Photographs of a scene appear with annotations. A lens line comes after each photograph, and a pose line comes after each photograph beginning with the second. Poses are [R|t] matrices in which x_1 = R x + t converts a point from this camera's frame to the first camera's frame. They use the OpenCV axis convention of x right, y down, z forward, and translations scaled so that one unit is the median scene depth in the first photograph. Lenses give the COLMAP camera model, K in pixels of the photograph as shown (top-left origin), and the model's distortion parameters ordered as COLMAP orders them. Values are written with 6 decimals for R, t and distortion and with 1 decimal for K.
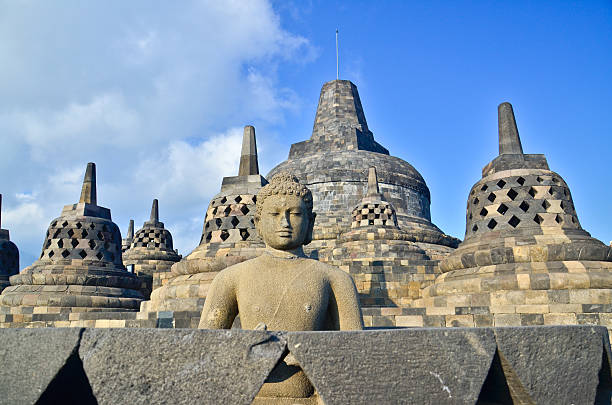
lens RADIAL K [[467.7, 0, 304.9], [0, 467.7, 206.1], [0, 0, 1]] dist [-0.045660, 0.003956]
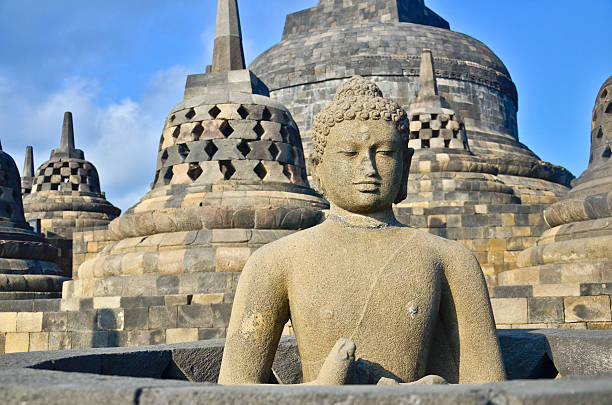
lens RADIAL K [[759.8, 0, 303.1], [0, 759.8, 210.4], [0, 0, 1]] dist [-0.031185, 0.003051]
pose [[0.999835, -0.017679, -0.004182, -0.025285], [0.018059, 0.992240, 0.123021, -0.006412], [0.001975, -0.123076, 0.992395, 0.008935]]
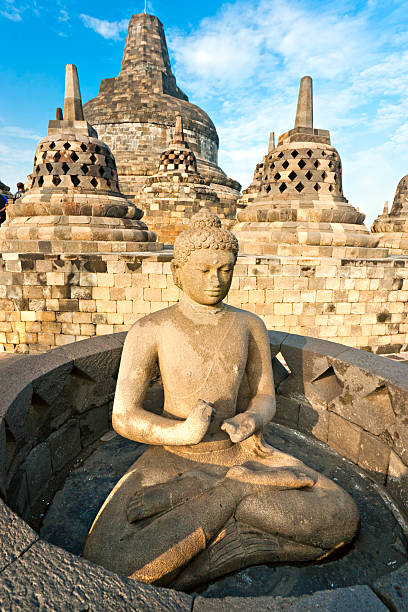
lens RADIAL K [[349.1, 0, 205.0], [0, 349.1, 304.7], [0, 0, 1]] dist [-0.074758, 0.046643]
pose [[0.964615, -0.023833, 0.262584, -0.050083], [-0.092215, 0.902514, 0.420672, -0.042881], [-0.247012, -0.430001, 0.868380, 0.082774]]
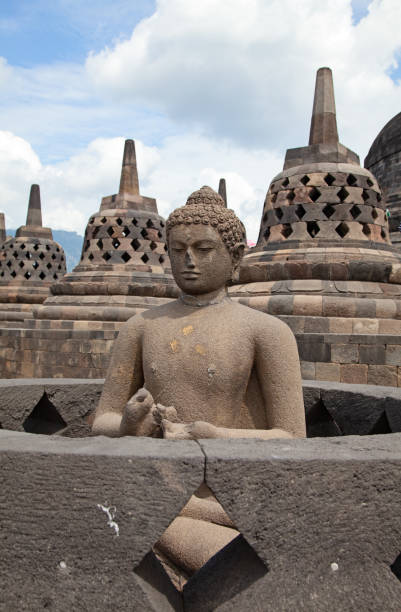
lens RADIAL K [[640.9, 0, 202.3], [0, 640.9, 306.4], [0, 0, 1]] dist [0.011652, 0.010309]
pose [[0.928935, 0.015550, -0.369915, 0.077010], [0.058647, 0.980323, 0.188485, -0.018871], [0.365568, -0.196785, 0.909745, 0.004982]]
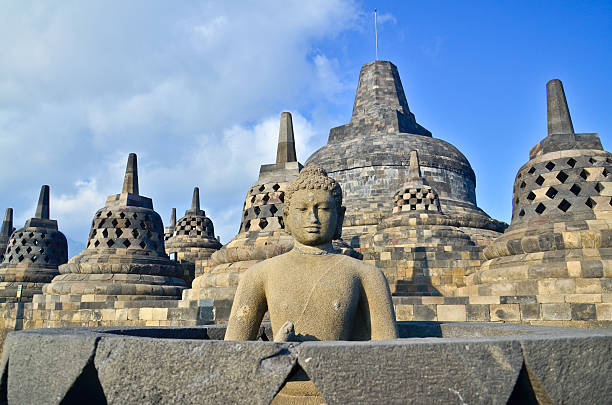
lens RADIAL K [[472.6, 0, 305.4], [0, 472.6, 206.3], [0, 0, 1]] dist [-0.041040, -0.000297]
pose [[0.996127, -0.014998, -0.086642, 0.005797], [0.017784, 0.999346, 0.031476, -0.004252], [0.086113, -0.032895, 0.995742, 0.003166]]
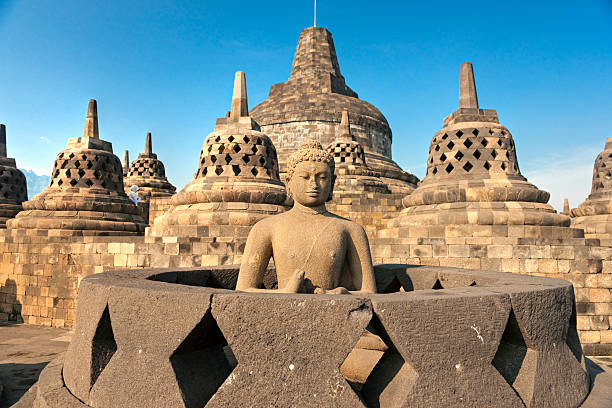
lens RADIAL K [[413.9, 0, 309.1], [0, 413.9, 200.8], [0, 0, 1]] dist [-0.111680, 0.090273]
pose [[0.996716, 0.021519, 0.078066, -0.028572], [-0.032736, 0.988834, 0.145383, -0.016289], [-0.074066, -0.147461, 0.986291, -0.011233]]
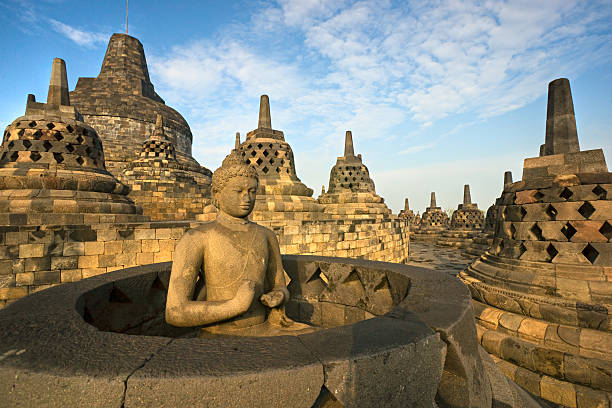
lens RADIAL K [[295.0, 0, 305.1], [0, 295.0, 204.1], [0, 0, 1]] dist [-0.063130, 0.033525]
pose [[0.779197, 0.022493, 0.626376, -0.090313], [-0.146050, 0.978362, 0.146550, -0.019892], [-0.609526, -0.205673, 0.765622, 0.053686]]
